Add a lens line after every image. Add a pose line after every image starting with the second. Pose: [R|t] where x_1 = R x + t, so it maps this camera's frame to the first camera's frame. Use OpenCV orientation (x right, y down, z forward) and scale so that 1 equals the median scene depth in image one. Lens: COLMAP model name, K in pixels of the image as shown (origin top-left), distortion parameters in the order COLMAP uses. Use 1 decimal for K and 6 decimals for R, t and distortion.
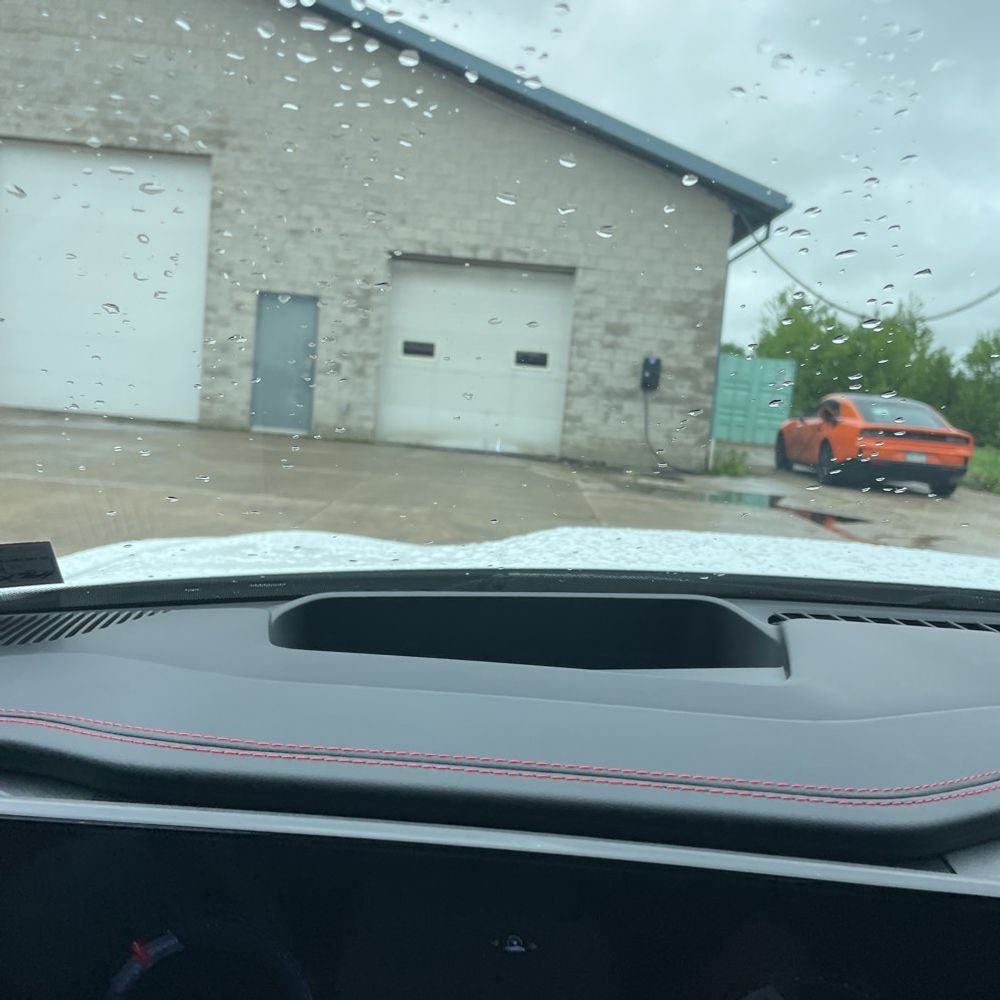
lens RADIAL K [[1024.5, 0, 499.2], [0, 1024.5, 512.6], [0, 0, 1]] dist [0.073617, -0.096723]
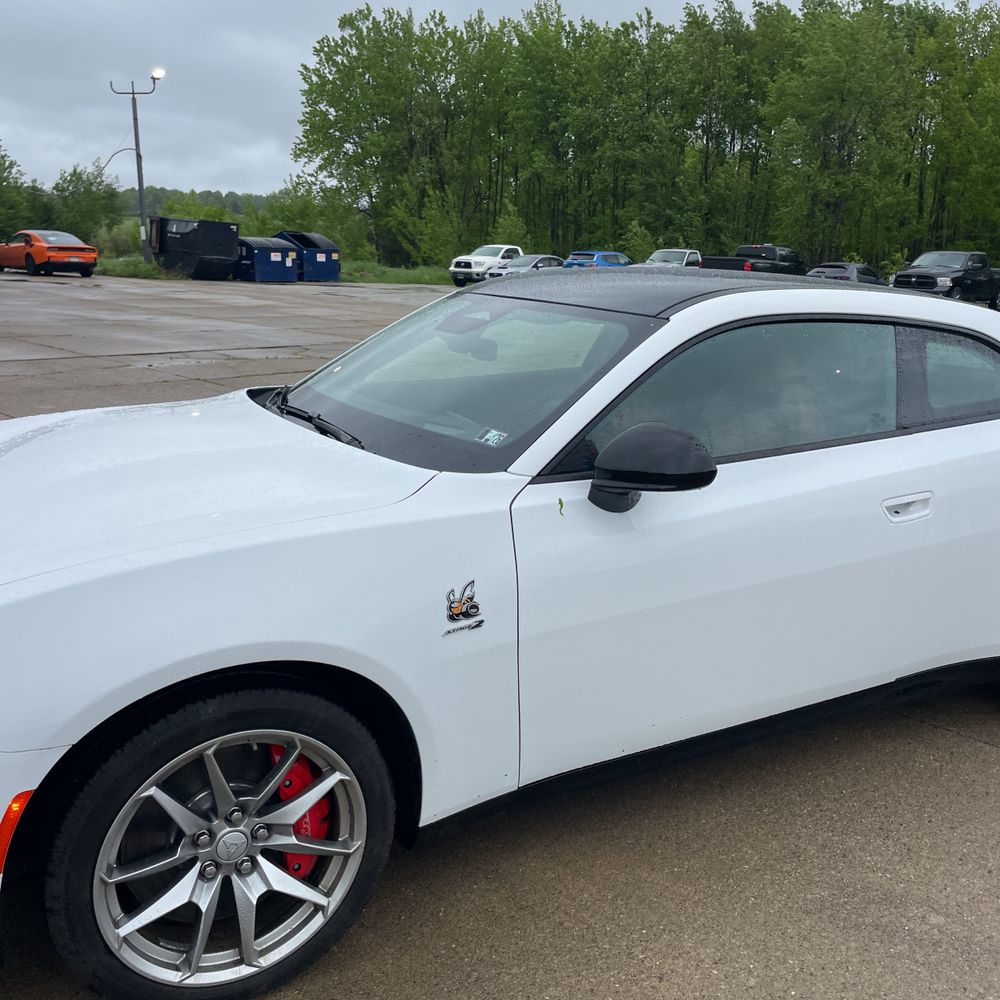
lens RADIAL K [[990.7, 0, 470.2], [0, 990.7, 497.1], [0, 0, 1]] dist [0.114312, -0.170475]
pose [[0.683421, -0.227949, 0.693524, -0.601219], [0.107892, 0.971107, 0.212864, 0.070257], [-0.722008, -0.070650, 0.688268, -1.087949]]
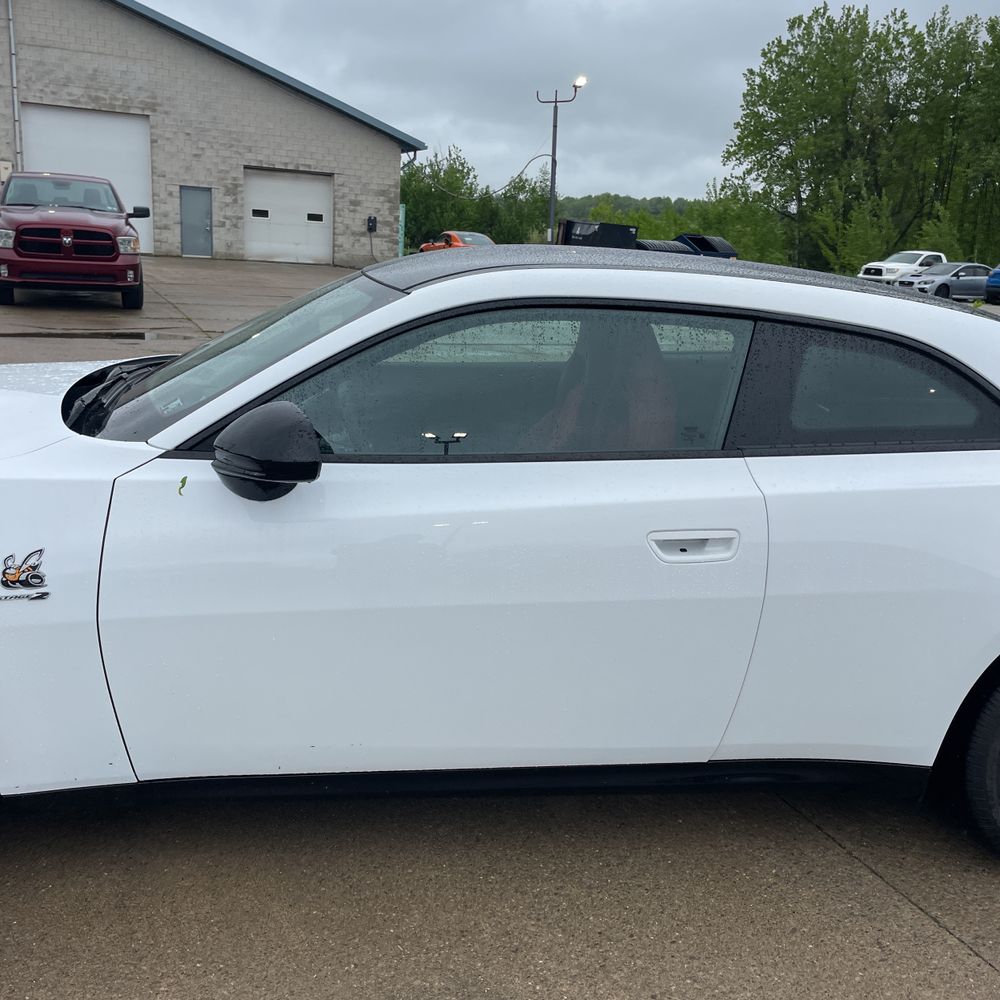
lens RADIAL K [[998.3, 0, 511.0], [0, 998.3, 499.9], [0, 0, 1]] dist [0.064948, -0.085517]
pose [[0.908334, -0.132737, 0.396623, -0.510631], [0.066255, 0.981995, 0.176905, 0.084240], [-0.412964, -0.134411, 0.900775, -1.134032]]
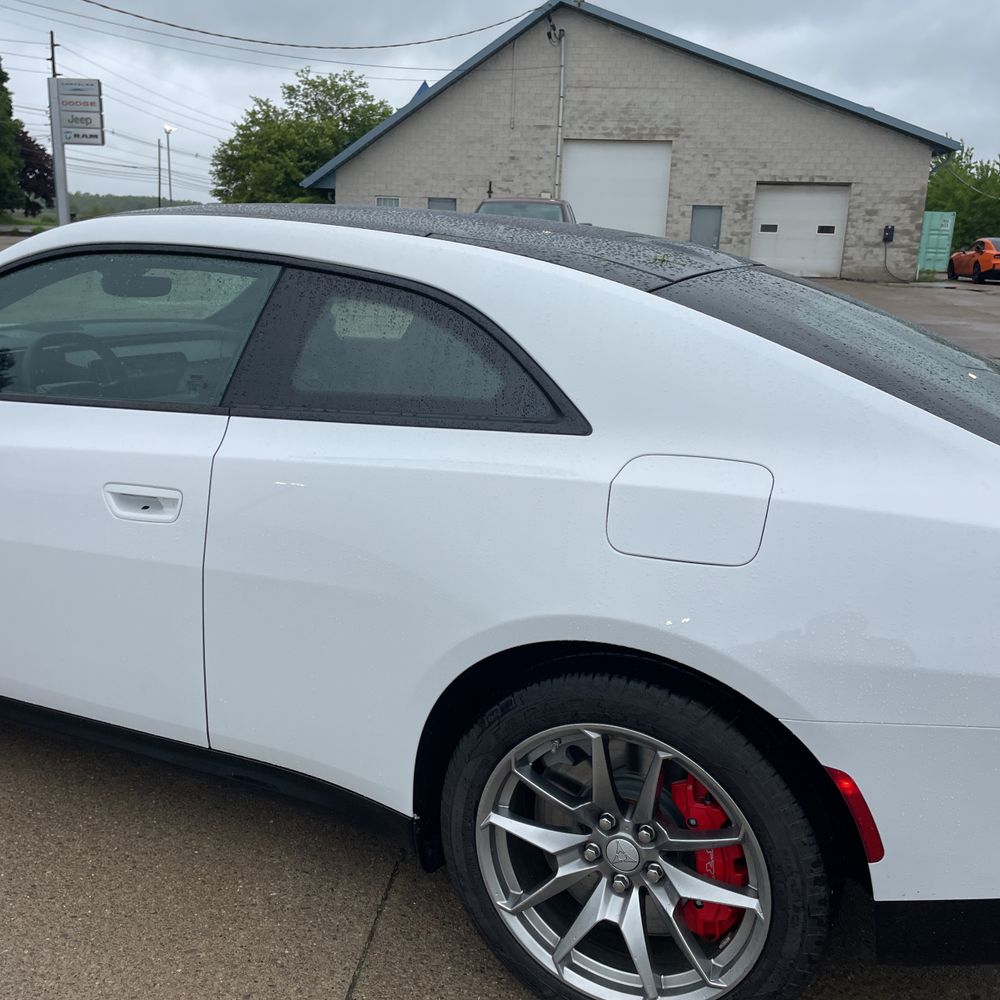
lens RADIAL K [[990.1, 0, 500.9], [0, 990.1, 484.3], [0, 0, 1]] dist [0.109522, -0.144802]
pose [[0.991767, -0.022782, -0.126012, -0.379297], [0.037549, 0.992529, 0.116083, 0.100057], [0.122426, -0.119859, 0.985213, -1.141514]]
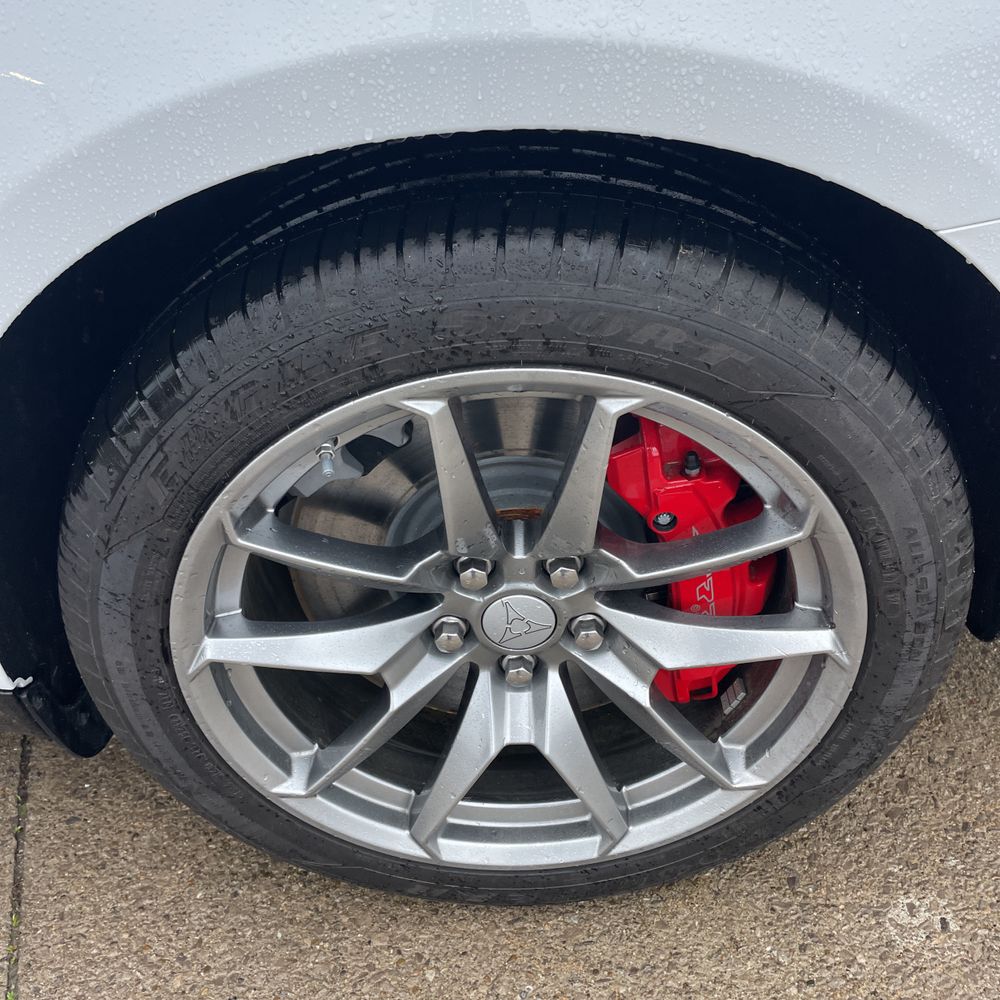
lens RADIAL K [[1034.4, 0, 512.3], [0, 1034.4, 496.9], [0, 0, 1]] dist [0.100109, -0.154185]
pose [[0.941421, -0.285703, 0.179166, -0.388218], [0.150829, 0.831897, 0.534039, 0.119292], [-0.301624, -0.475732, 0.826258, -1.080042]]
